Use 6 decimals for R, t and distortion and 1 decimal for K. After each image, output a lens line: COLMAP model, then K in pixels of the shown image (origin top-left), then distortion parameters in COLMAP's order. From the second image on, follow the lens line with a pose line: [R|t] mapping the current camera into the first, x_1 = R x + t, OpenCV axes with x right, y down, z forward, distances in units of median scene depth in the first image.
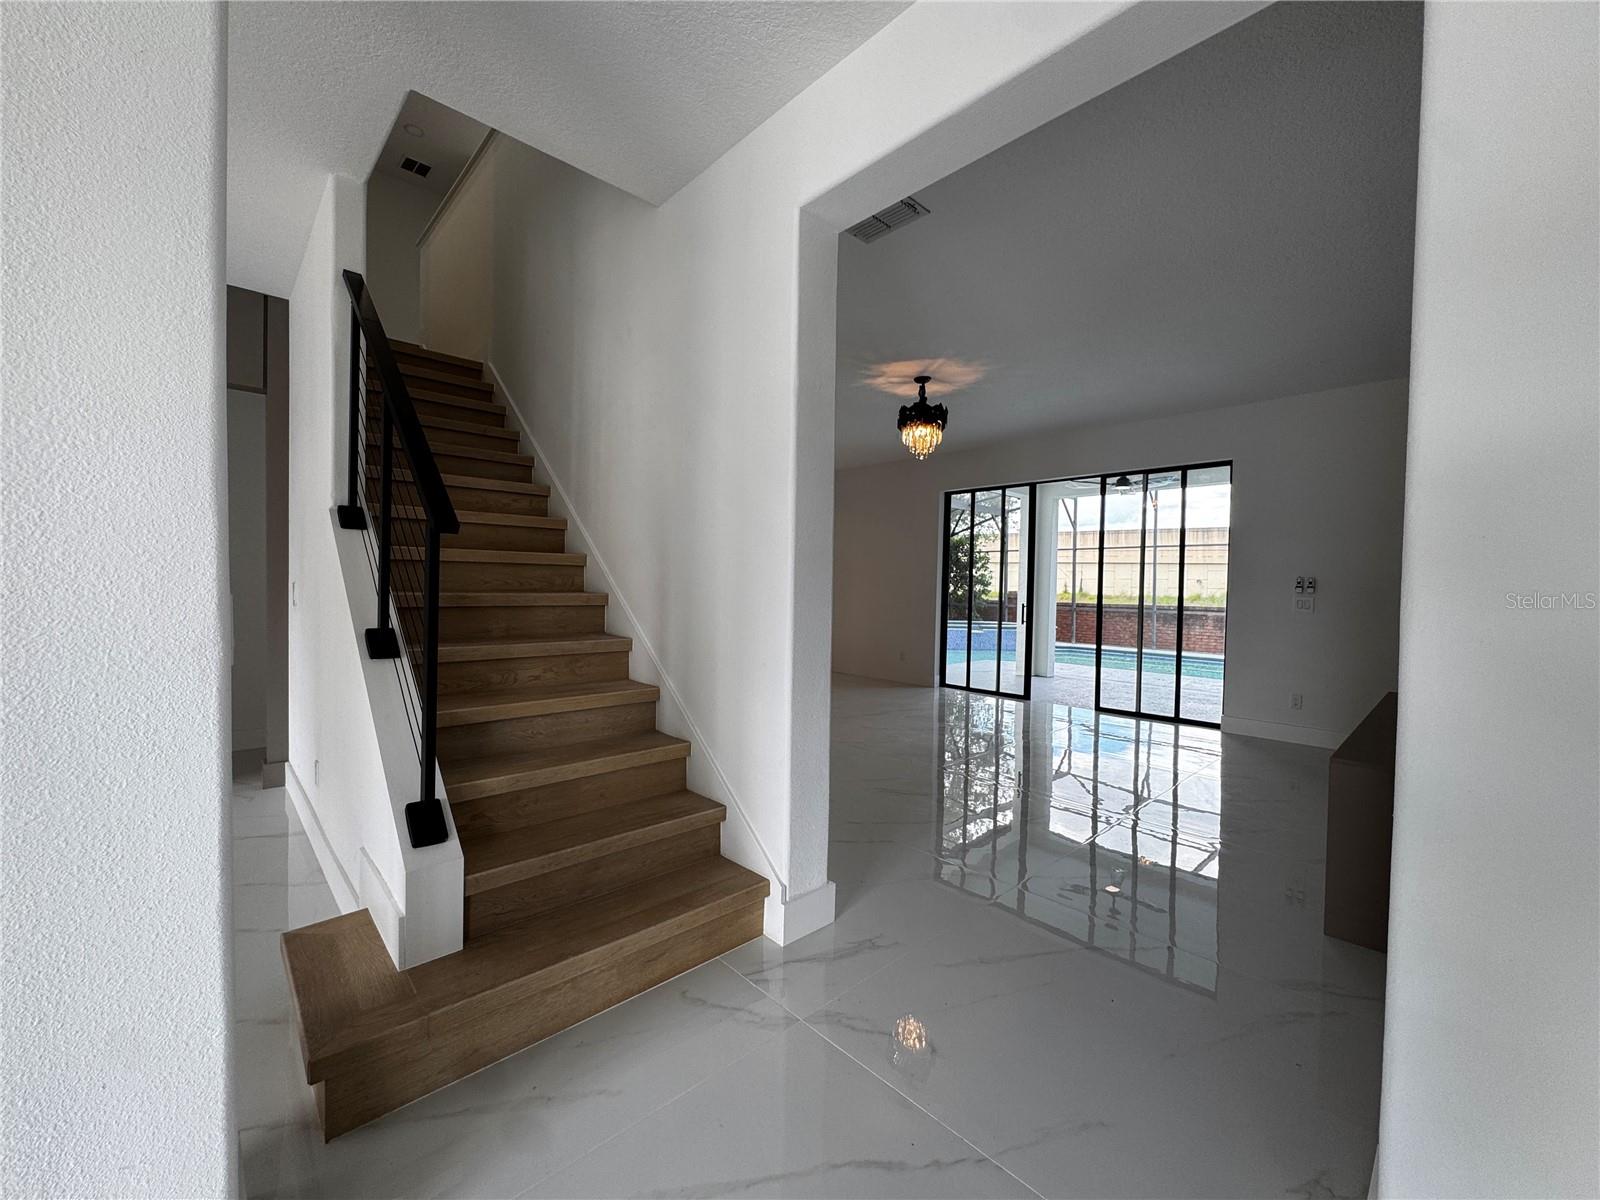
lens RADIAL K [[636.6, 0, 754.0], [0, 636.6, 602.1], [0, 0, 1]] dist [-0.000566, -0.000065]
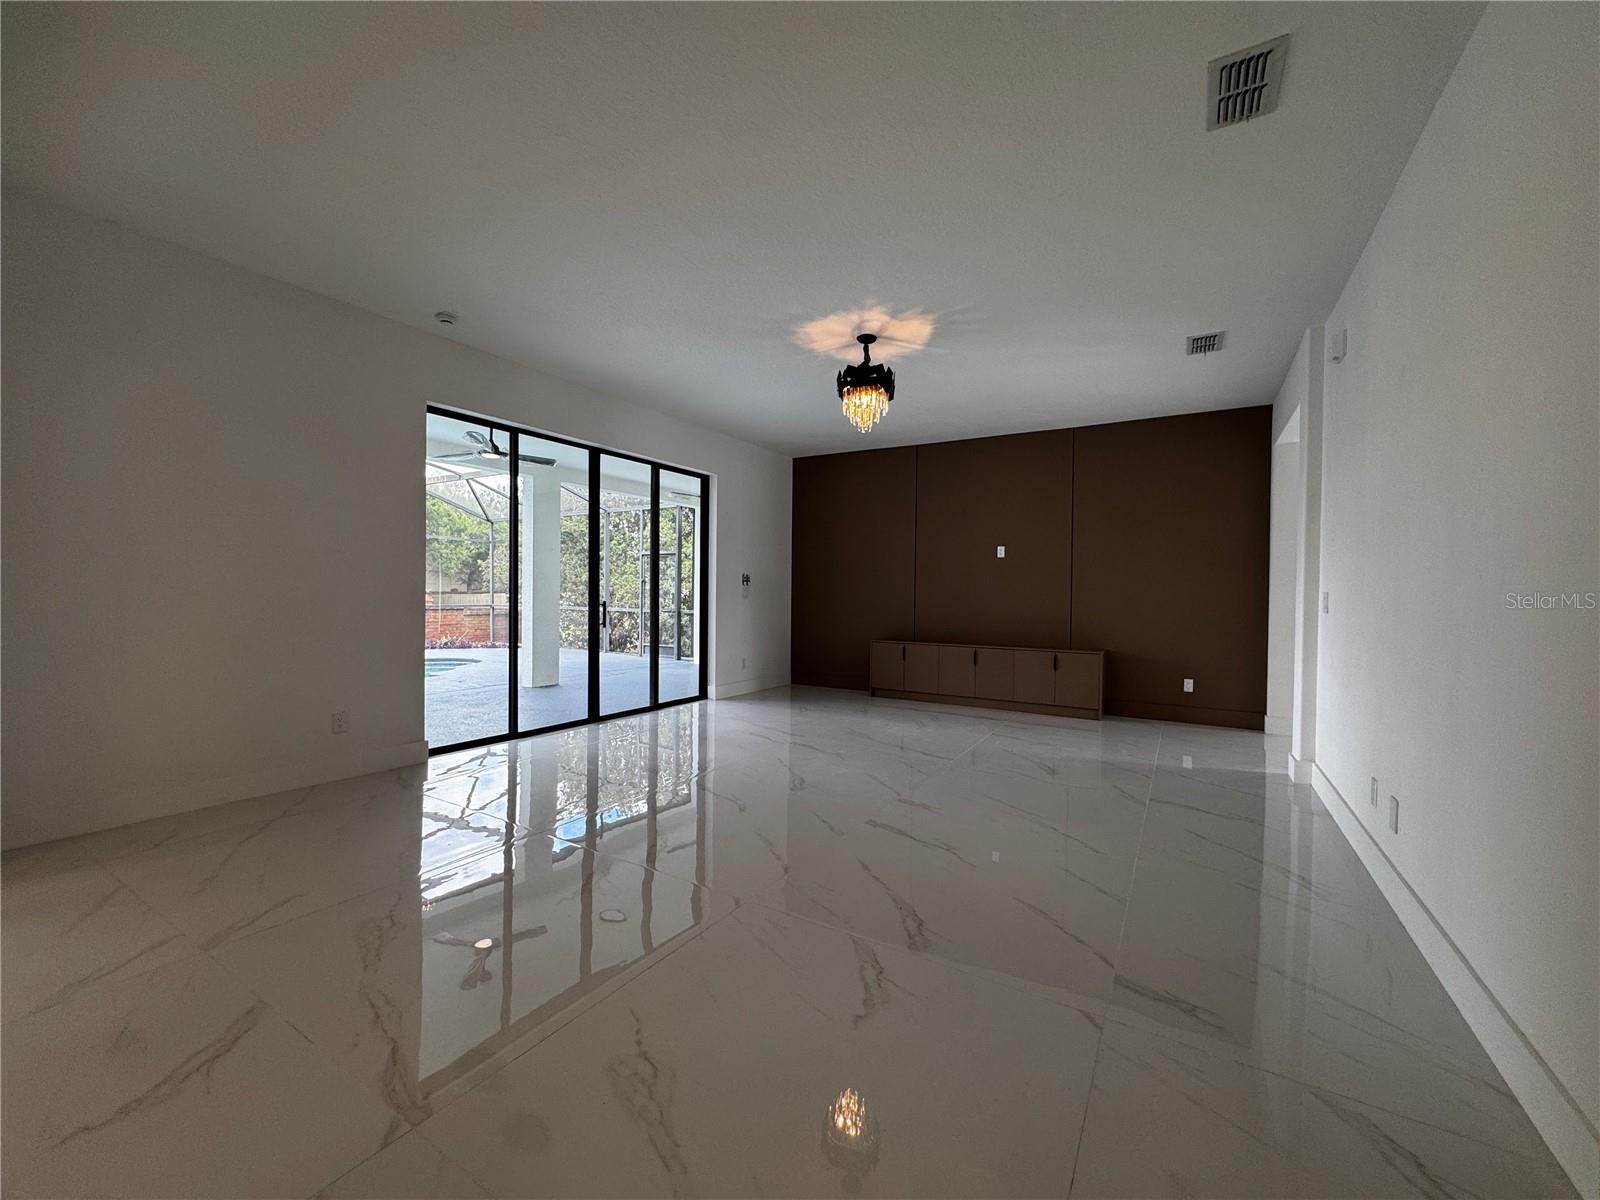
lens RADIAL K [[641.7, 0, 797.5], [0, 641.7, 599.8], [0, 0, 1]] dist [-0.001534, -0.000254]
pose [[-0.288375, -0.032193, 0.956976, -0.541855], [0.002810, 0.999402, 0.034467, -0.030308], [-0.957513, 0.012629, -0.288112, 1.338410]]
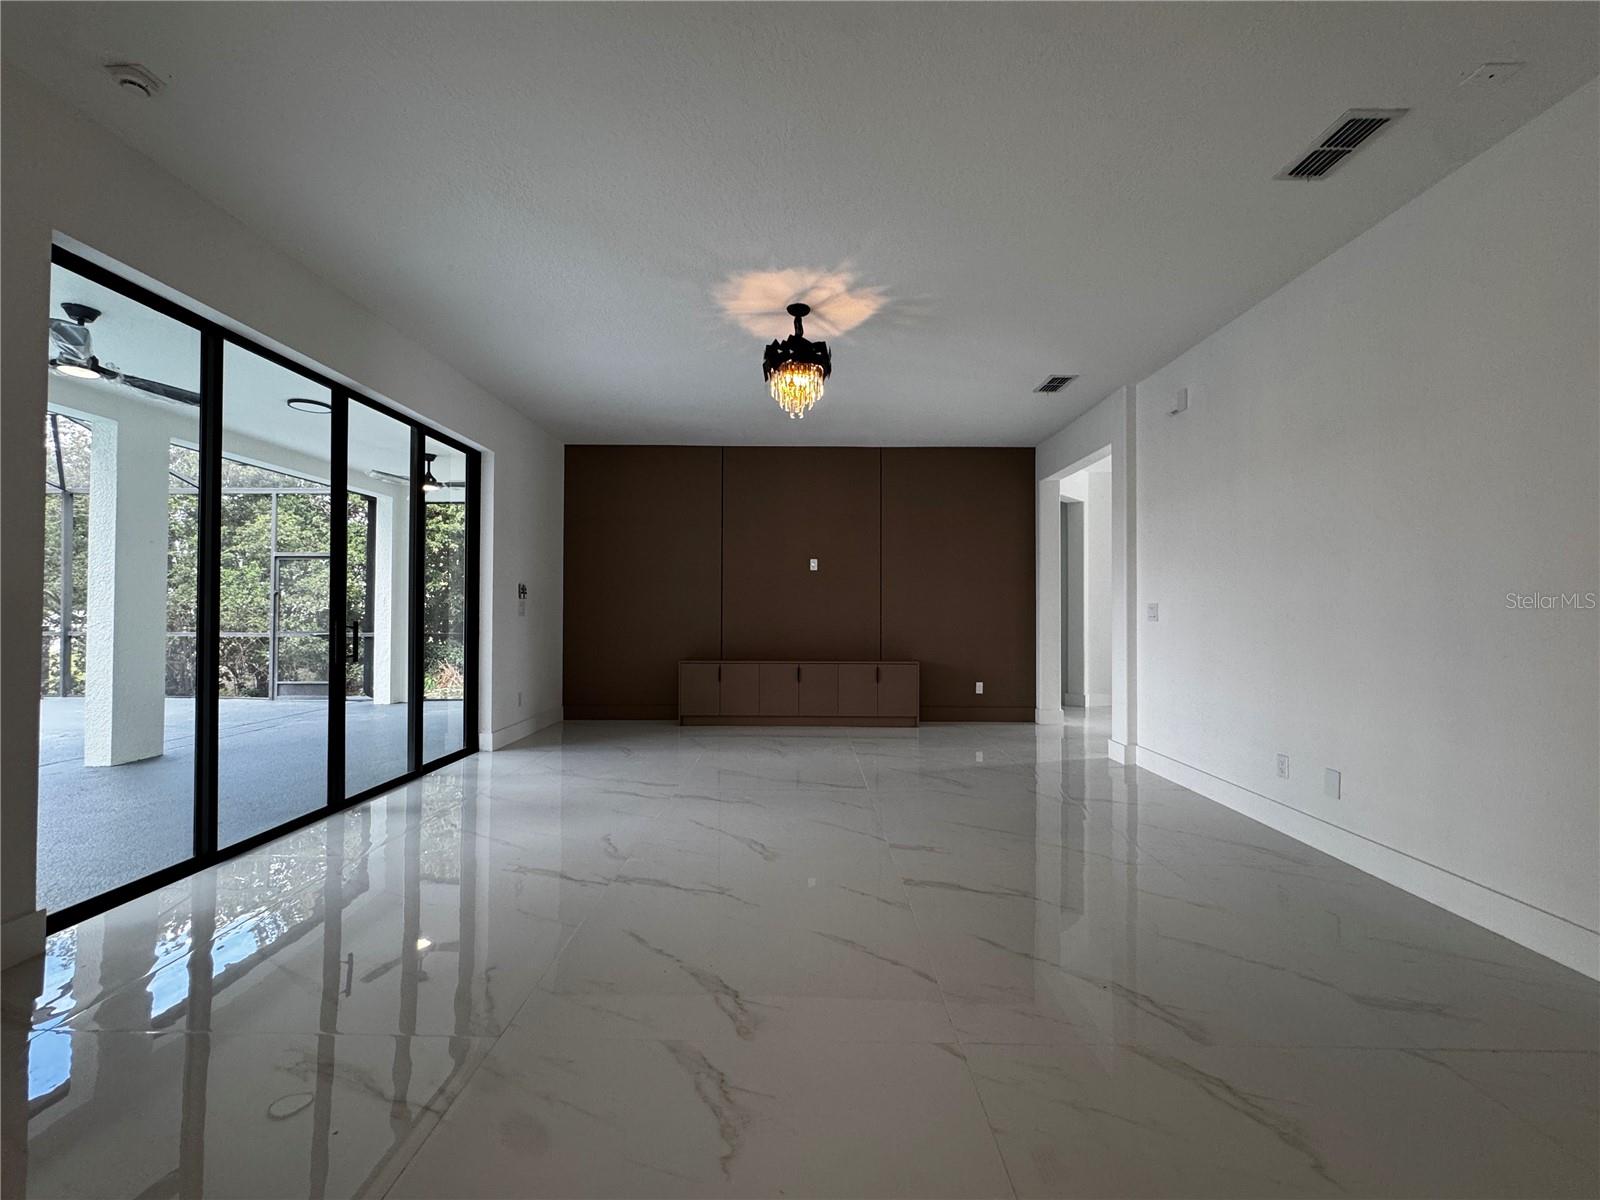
lens RADIAL K [[641.7, 0, 797.5], [0, 641.7, 599.8], [0, 0, 1]] dist [-0.001534, -0.000254]
pose [[-0.742386, -0.008683, 0.669916, -0.231592], [-0.003145, 0.999950, 0.009475, -0.023495], [-0.669965, 0.004927, -0.742377, 1.547414]]
